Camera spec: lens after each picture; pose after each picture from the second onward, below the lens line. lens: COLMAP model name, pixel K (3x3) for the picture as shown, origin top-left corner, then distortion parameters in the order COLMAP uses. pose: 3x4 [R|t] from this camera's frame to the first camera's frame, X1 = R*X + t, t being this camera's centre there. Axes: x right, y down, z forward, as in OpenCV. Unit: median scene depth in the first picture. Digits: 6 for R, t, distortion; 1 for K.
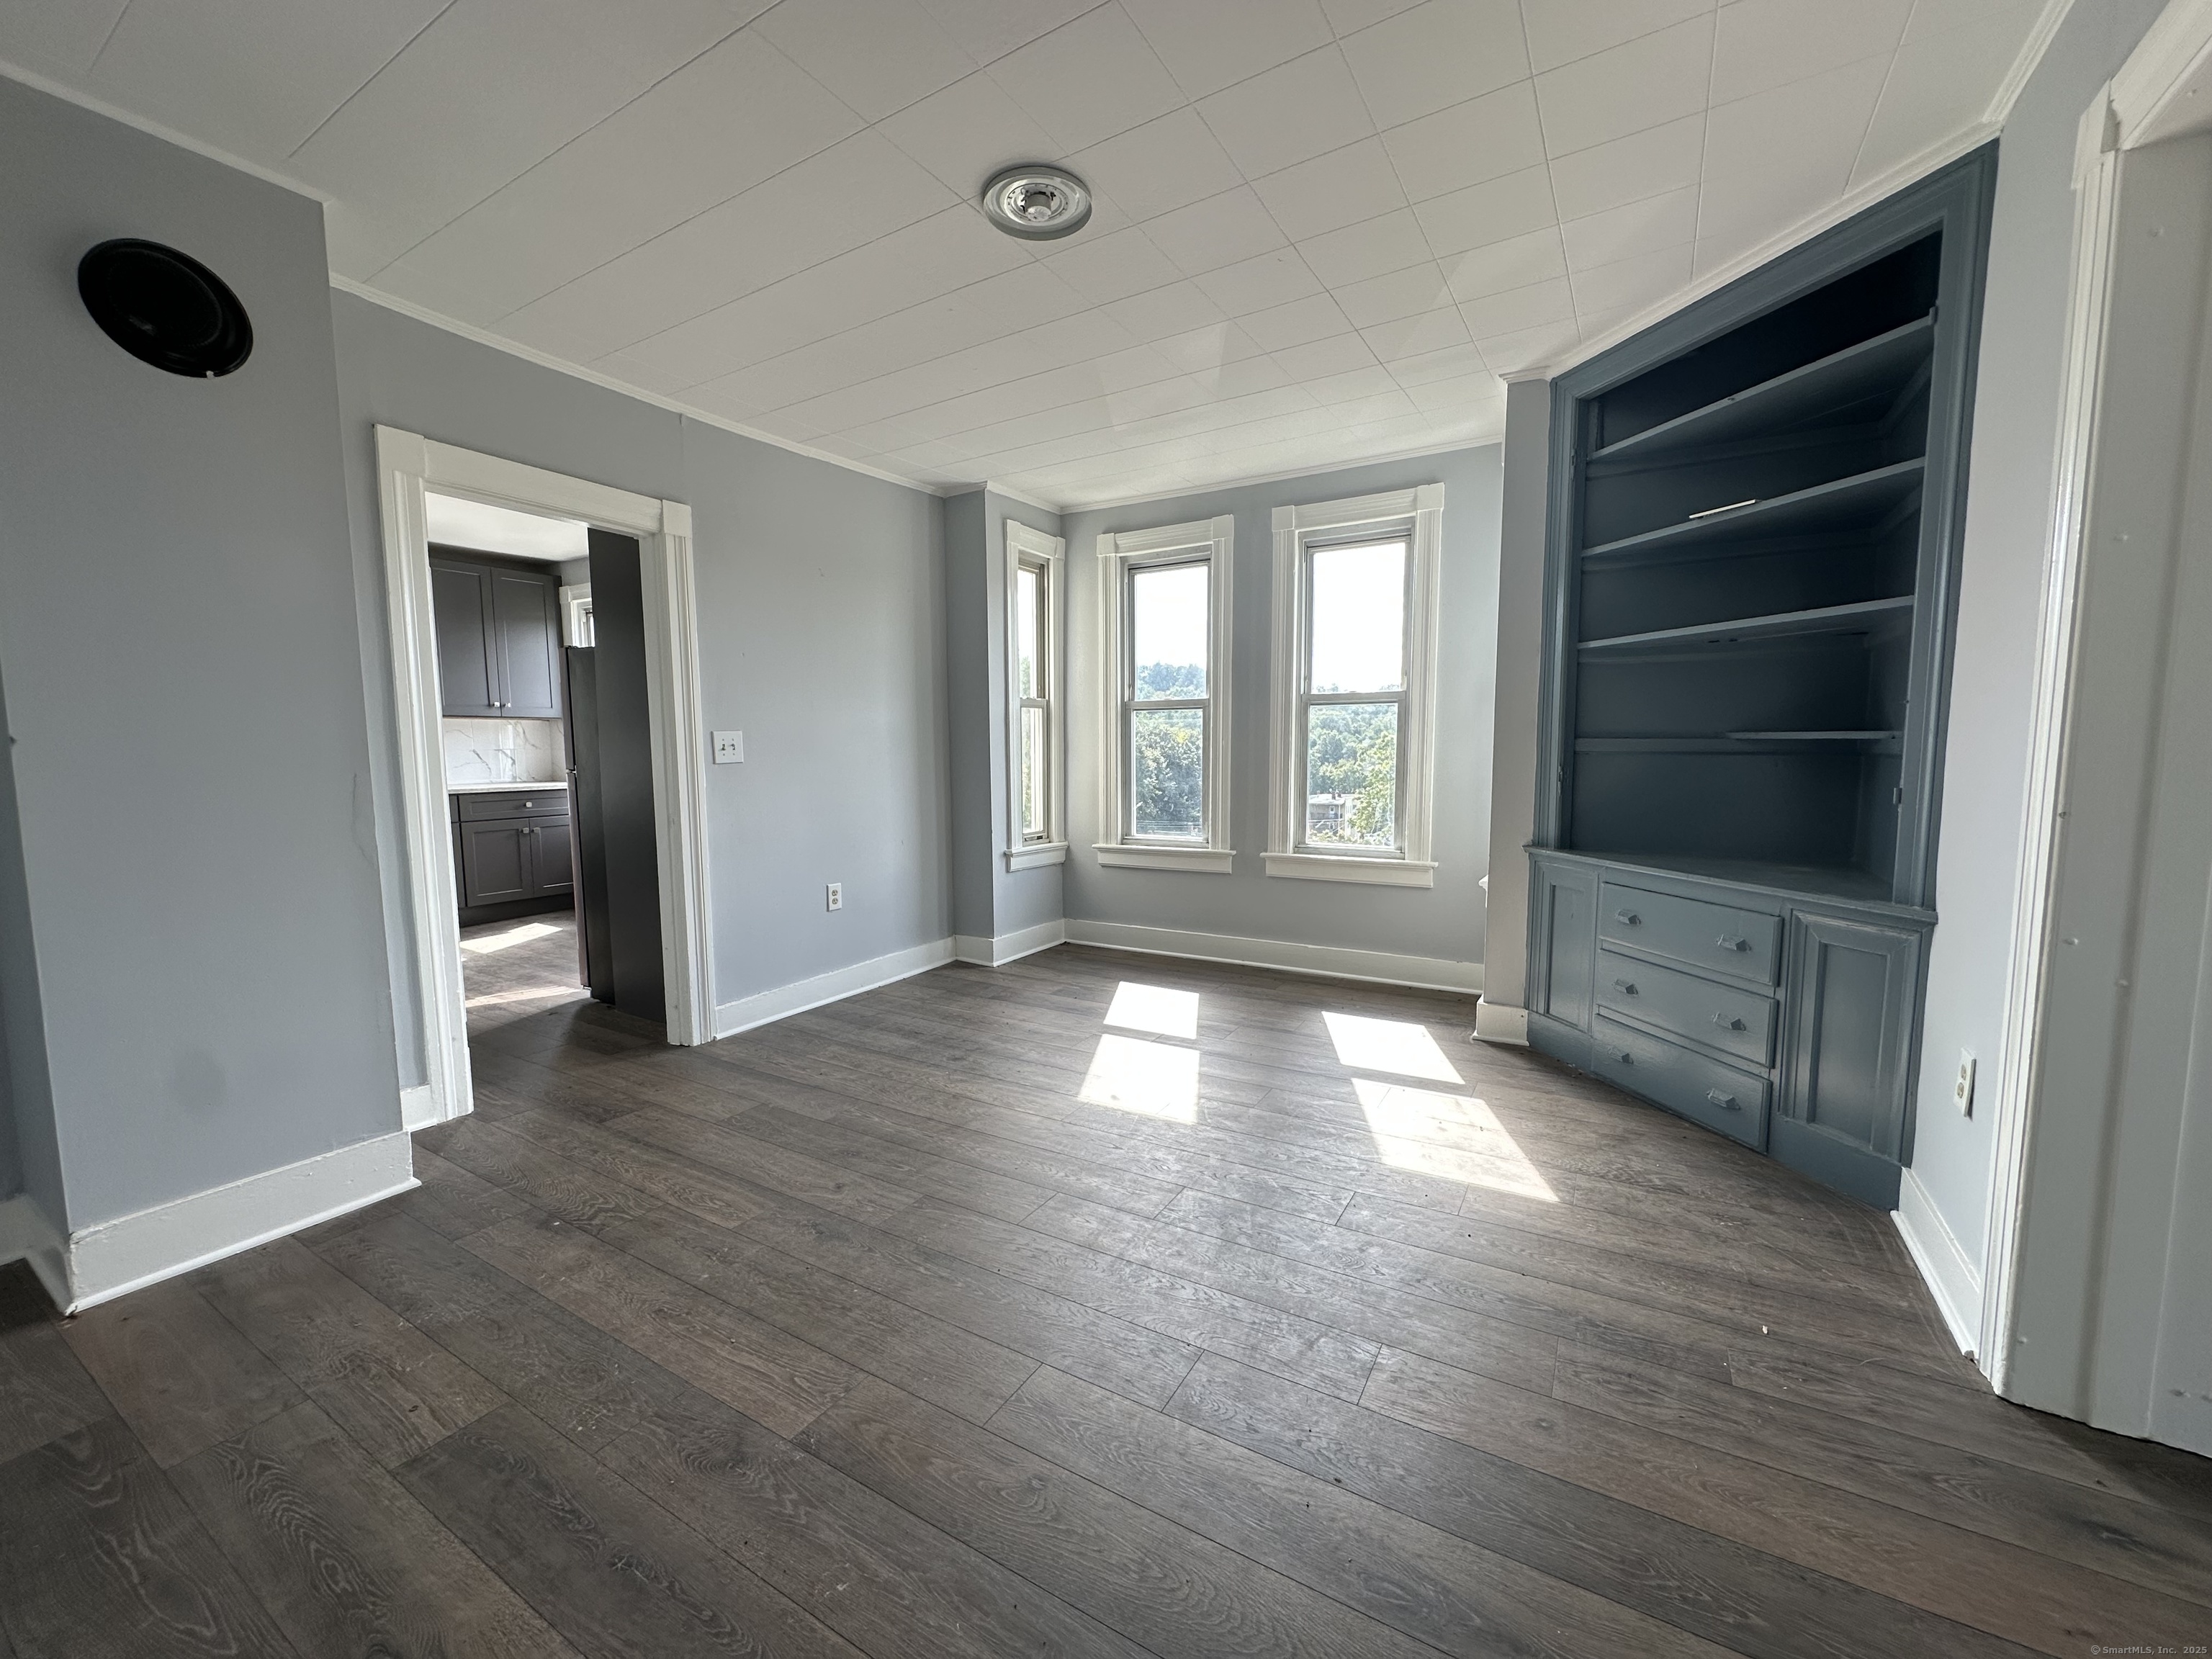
lens RADIAL K [[880.2, 0, 1107.5], [0, 880.2, 831.8], [0, 0, 1]] dist [-0.002592, 0.000244]
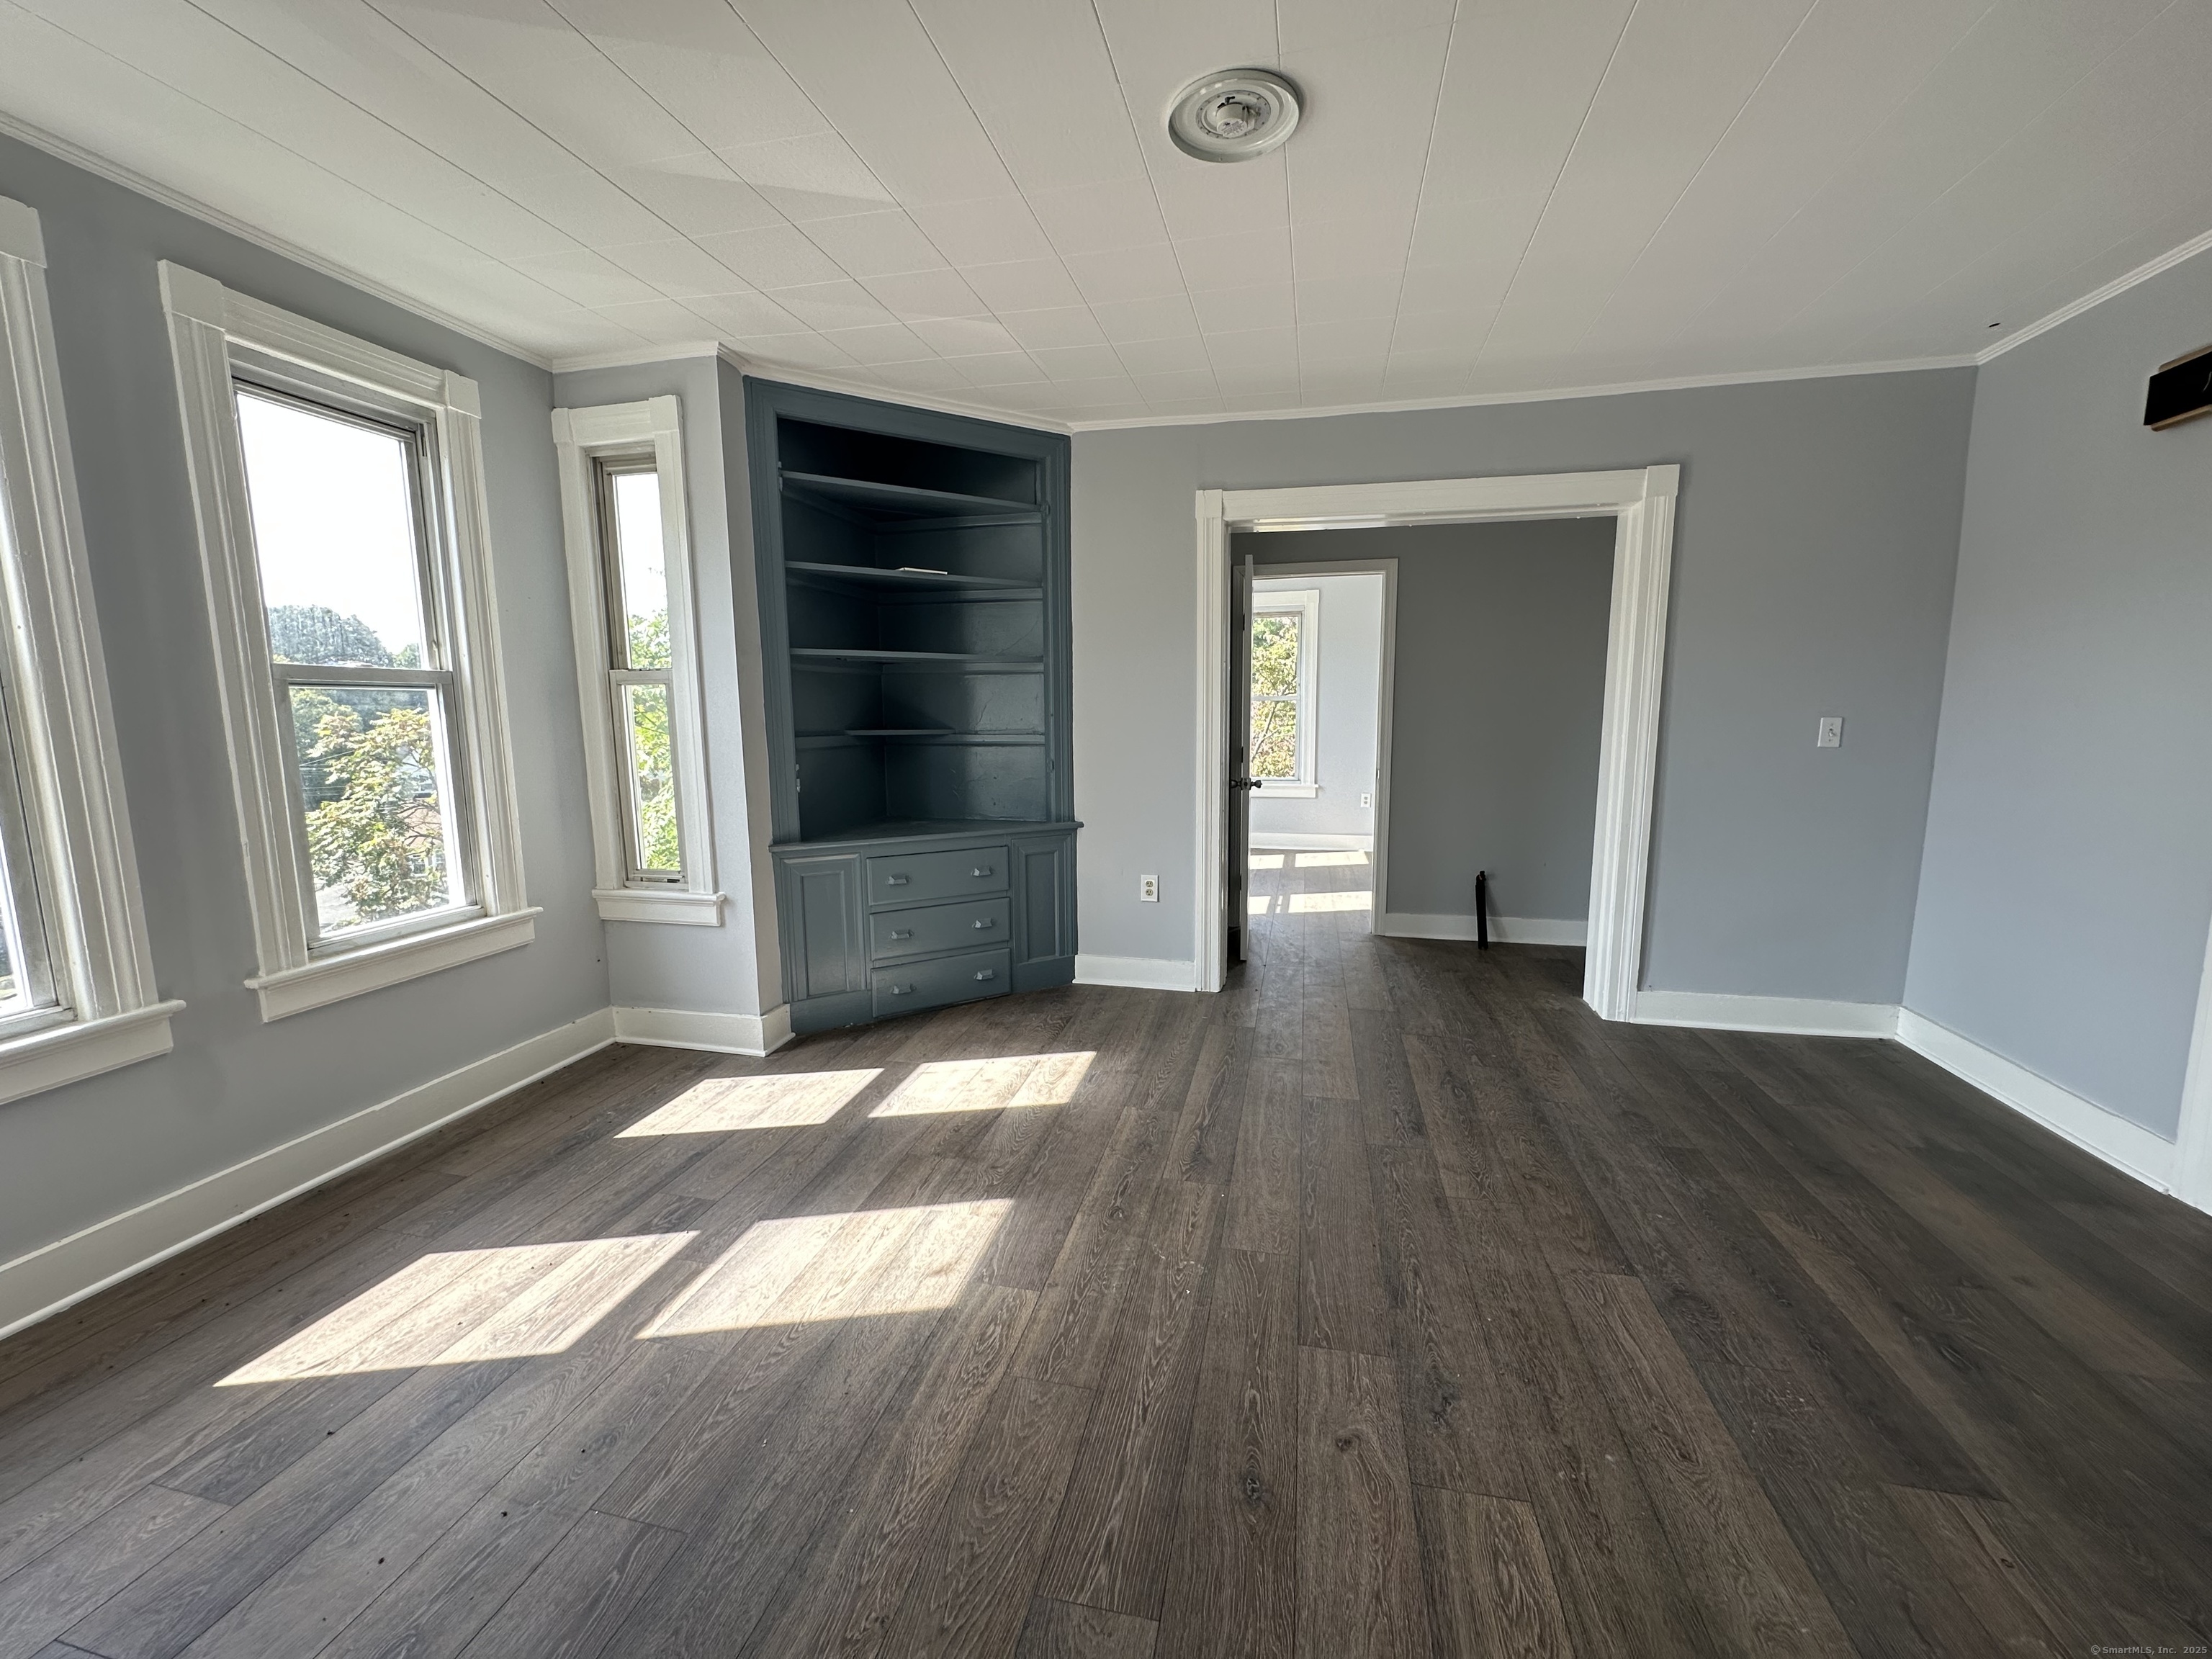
lens RADIAL K [[880.2, 0, 1104.6], [0, 880.2, 834.3], [0, 0, 1]] dist [-0.002592, 0.000244]
pose [[-0.304705, -0.124285, 0.944303, -0.552882], [0.102444, 0.981421, 0.162226, -0.114454], [-0.946921, 0.146170, -0.286311, 0.877676]]
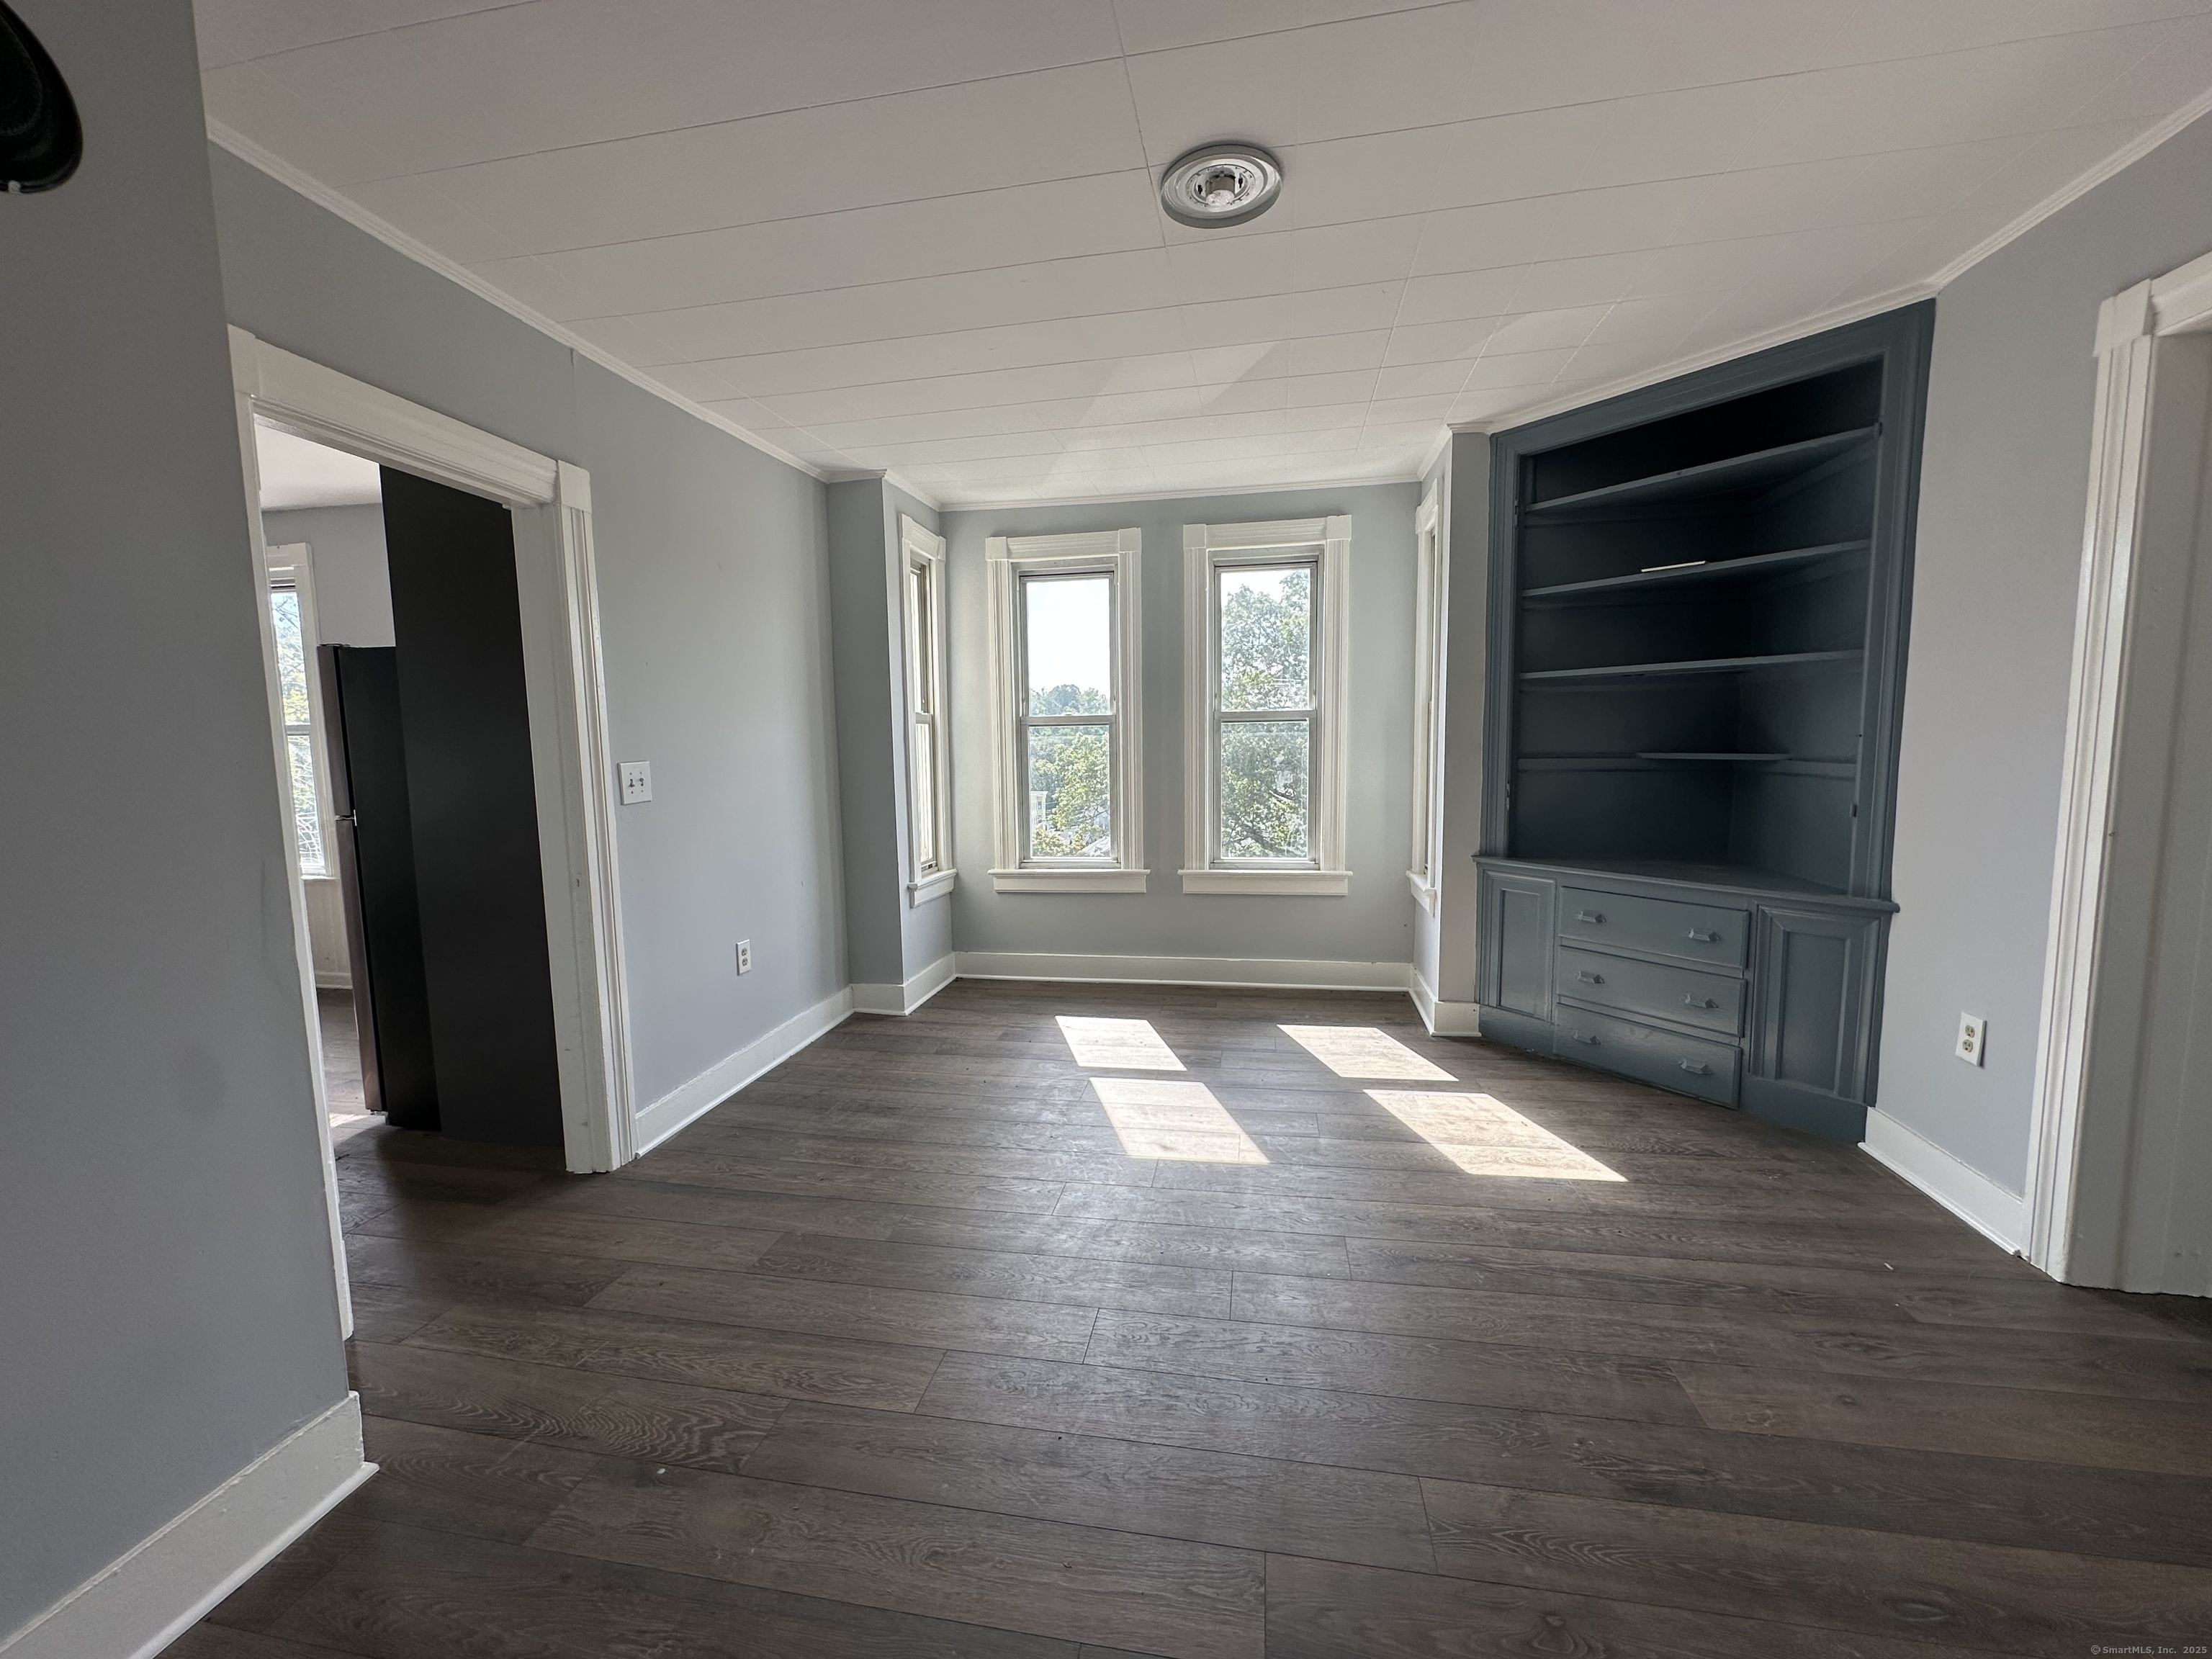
lens RADIAL K [[880.2, 0, 1107.5], [0, 880.2, 832.7], [0, 0, 1]] dist [-0.002592, 0.000244]
pose [[0.936056, -0.044773, 0.348992, -0.319479], [0.044068, 0.998979, 0.009963, -0.041936], [-0.349082, 0.006053, 0.937073, 0.121853]]
